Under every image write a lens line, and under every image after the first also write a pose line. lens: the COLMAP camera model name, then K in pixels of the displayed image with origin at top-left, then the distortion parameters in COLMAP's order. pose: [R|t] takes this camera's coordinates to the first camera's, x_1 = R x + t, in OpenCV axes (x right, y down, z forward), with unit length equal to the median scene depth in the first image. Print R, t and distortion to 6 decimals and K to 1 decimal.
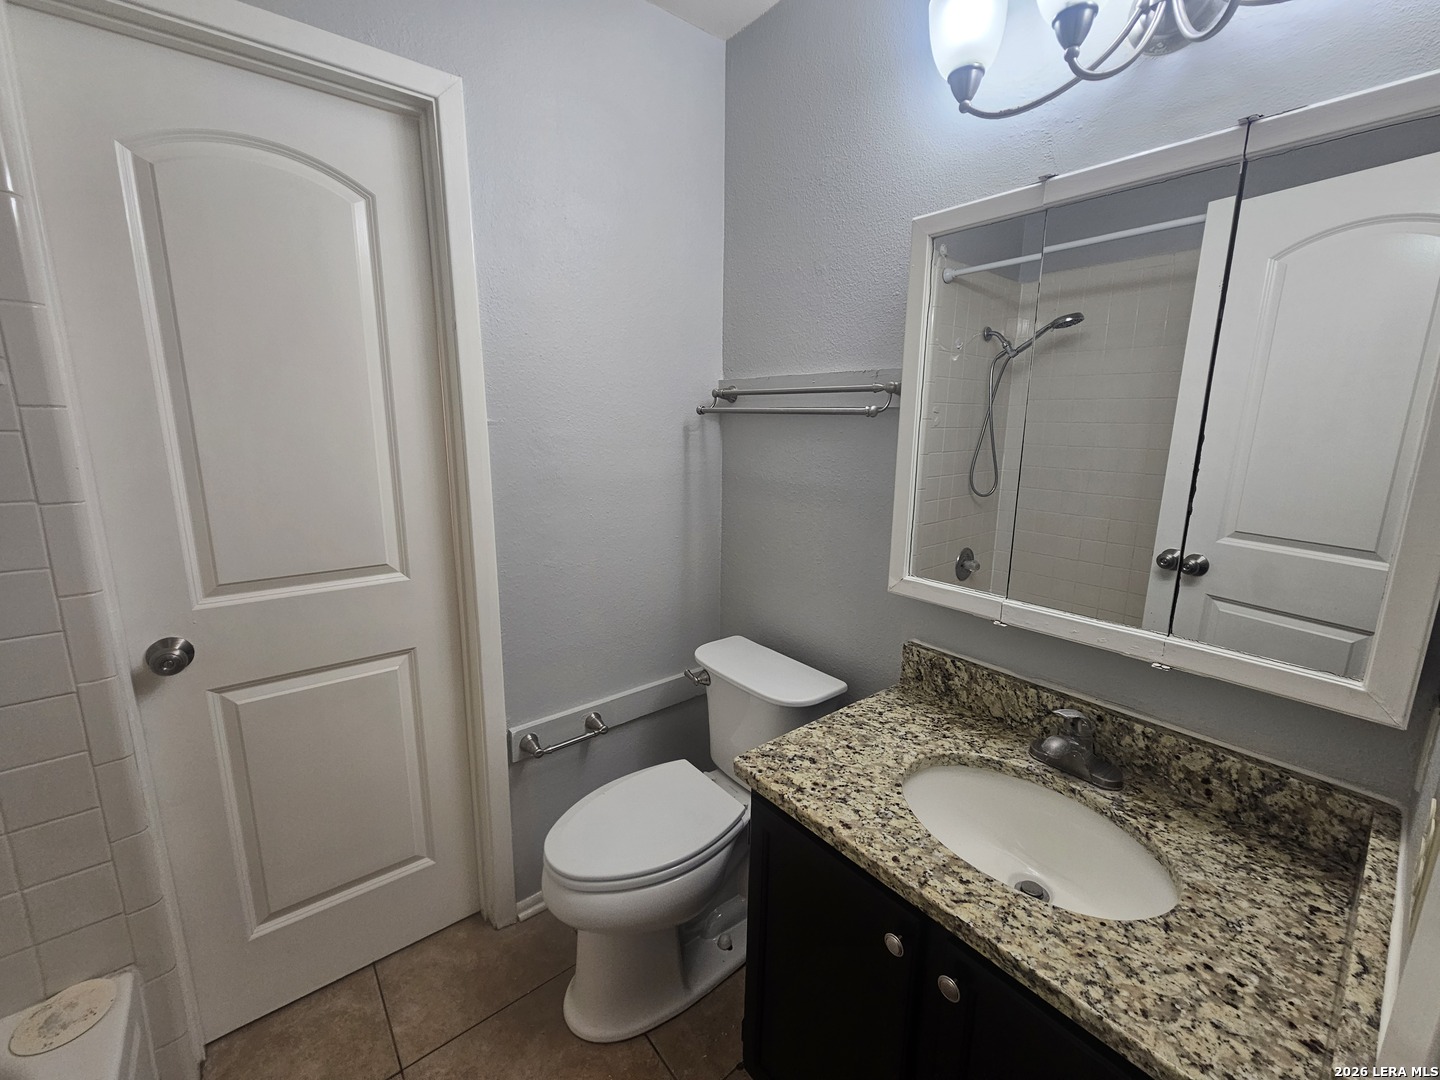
lens RADIAL K [[592.0, 0, 725.3], [0, 592.0, 538.9], [0, 0, 1]] dist [-0.004451, 0.001634]
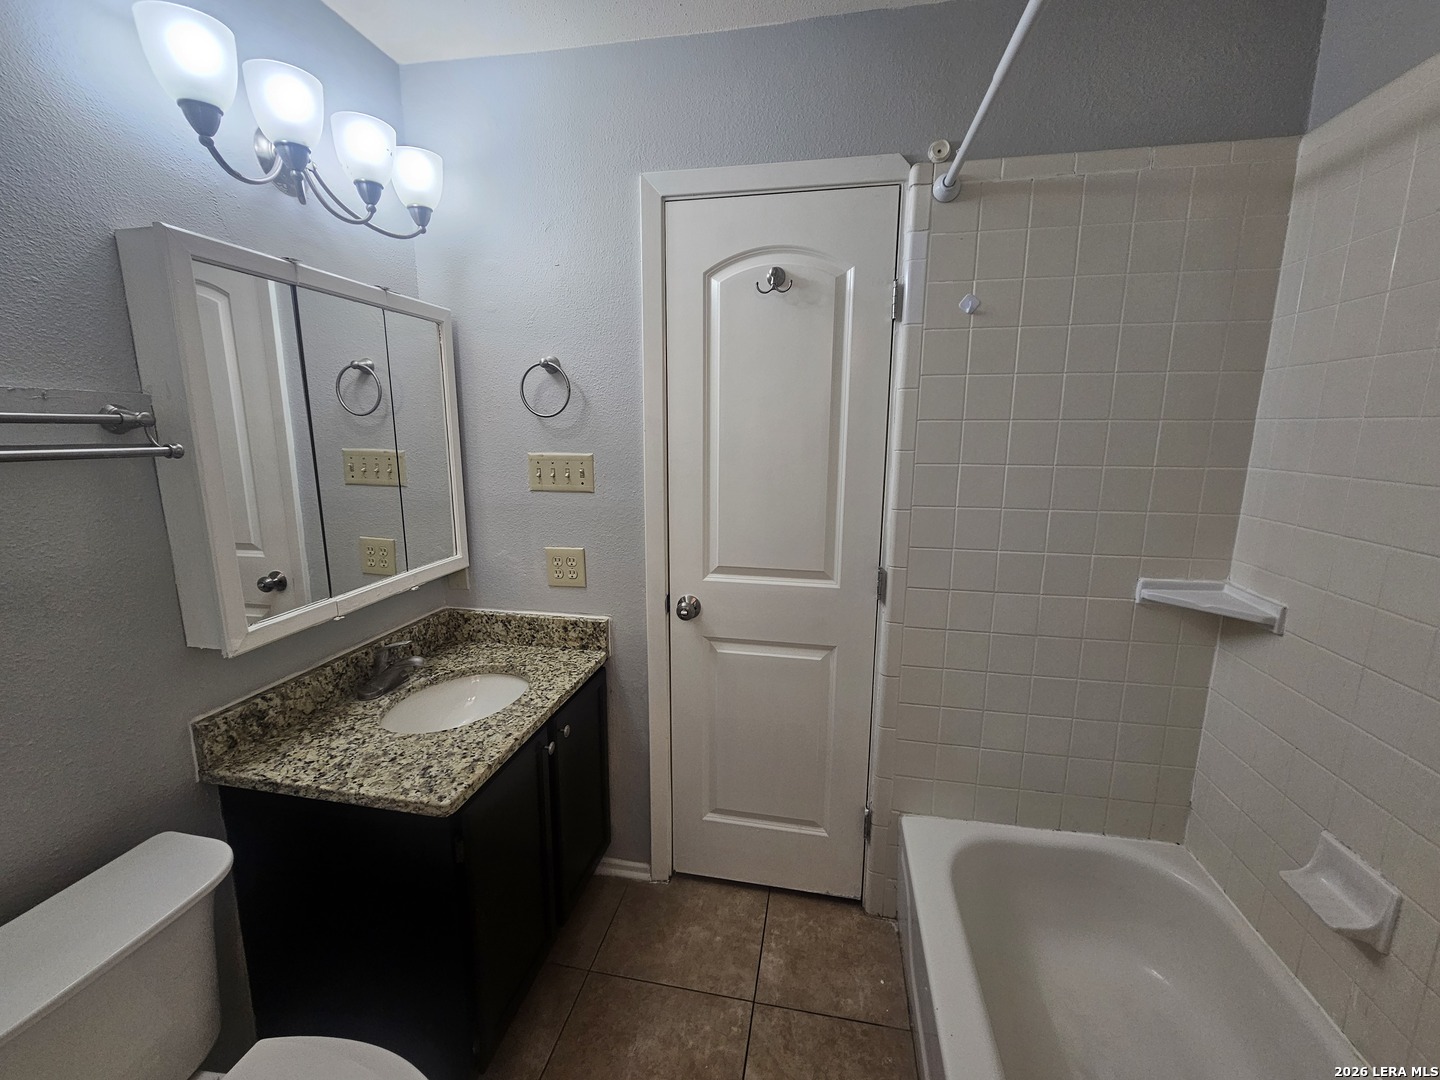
lens RADIAL K [[592.0, 0, 718.5], [0, 592.0, 536.2], [0, 0, 1]] dist [-0.004451, 0.001634]
pose [[-0.642328, -0.151338, 0.751340, -1.000289], [0.139616, 0.940804, 0.308860, -0.304118], [-0.753606, 0.303288, -0.583176, 1.156176]]
